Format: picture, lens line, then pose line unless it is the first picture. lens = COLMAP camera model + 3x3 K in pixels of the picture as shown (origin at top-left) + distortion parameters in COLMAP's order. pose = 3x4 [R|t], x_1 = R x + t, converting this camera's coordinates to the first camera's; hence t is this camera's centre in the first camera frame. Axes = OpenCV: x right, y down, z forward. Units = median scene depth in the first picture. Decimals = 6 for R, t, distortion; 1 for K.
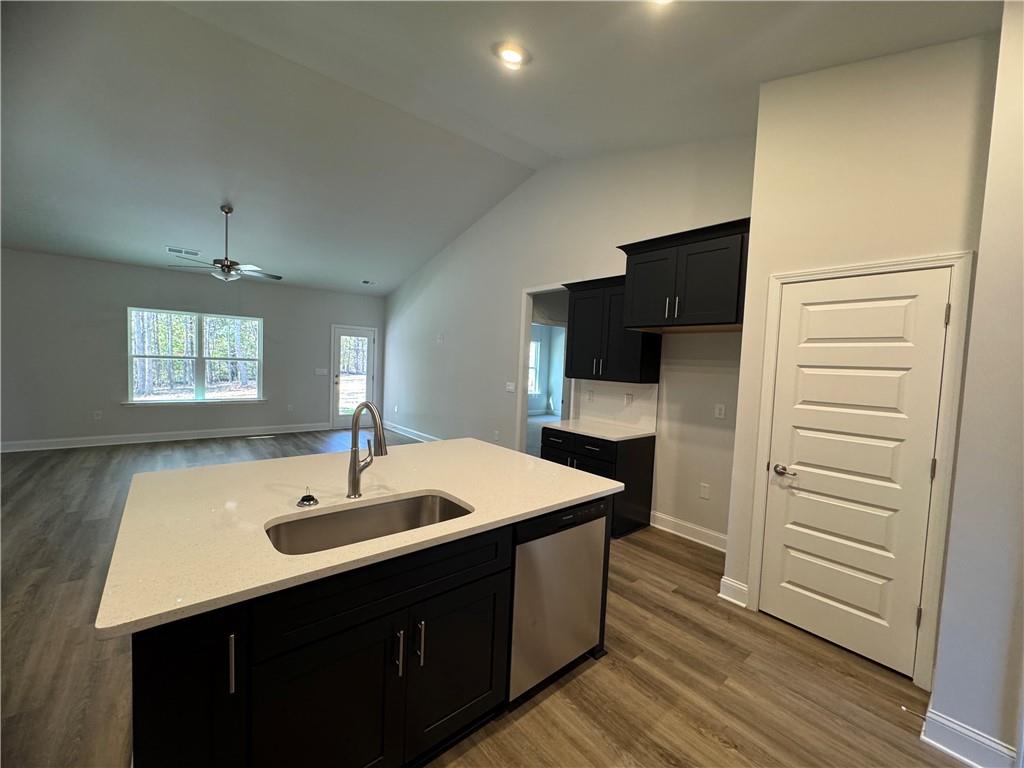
lens RADIAL K [[412.3, 0, 517.2], [0, 412.3, 380.9], [0, 0, 1]] dist [-0.000393, -0.000104]
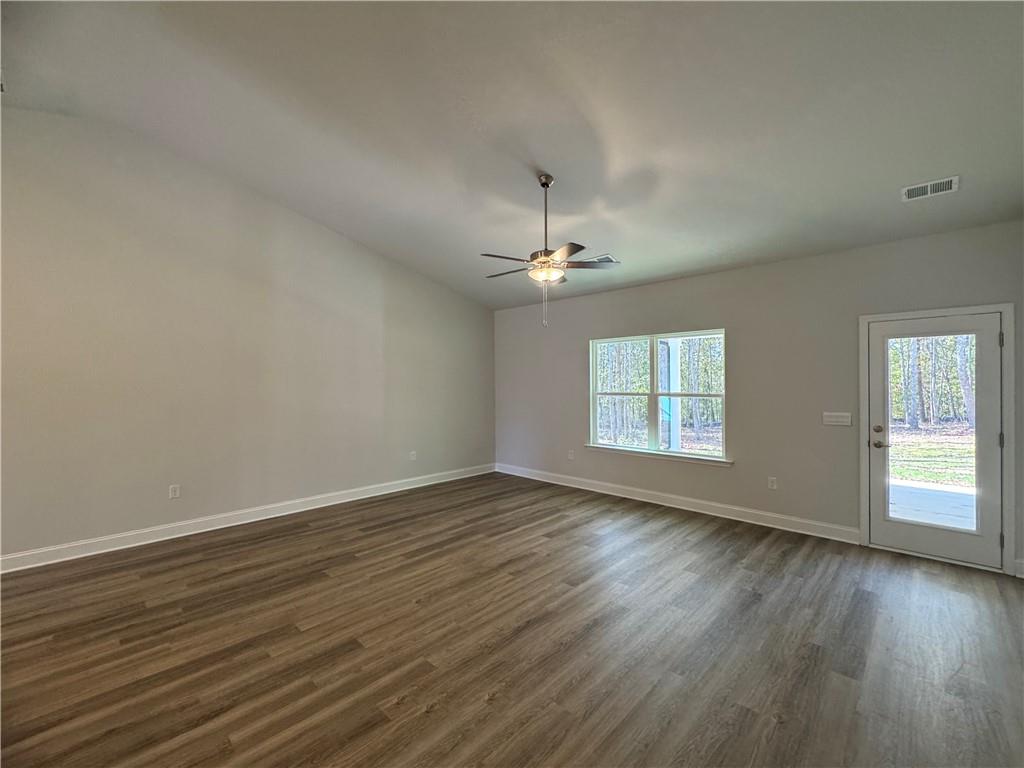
lens RADIAL K [[436.7, 0, 512.0], [0, 436.7, 384.0], [0, 0, 1]] dist [0.000690, 0.000120]
pose [[0.091900, -0.039772, -0.994974, 0.001433], [-0.036194, 0.998408, -0.043253, -0.030950], [0.995110, 0.039987, 0.090315, 0.677847]]
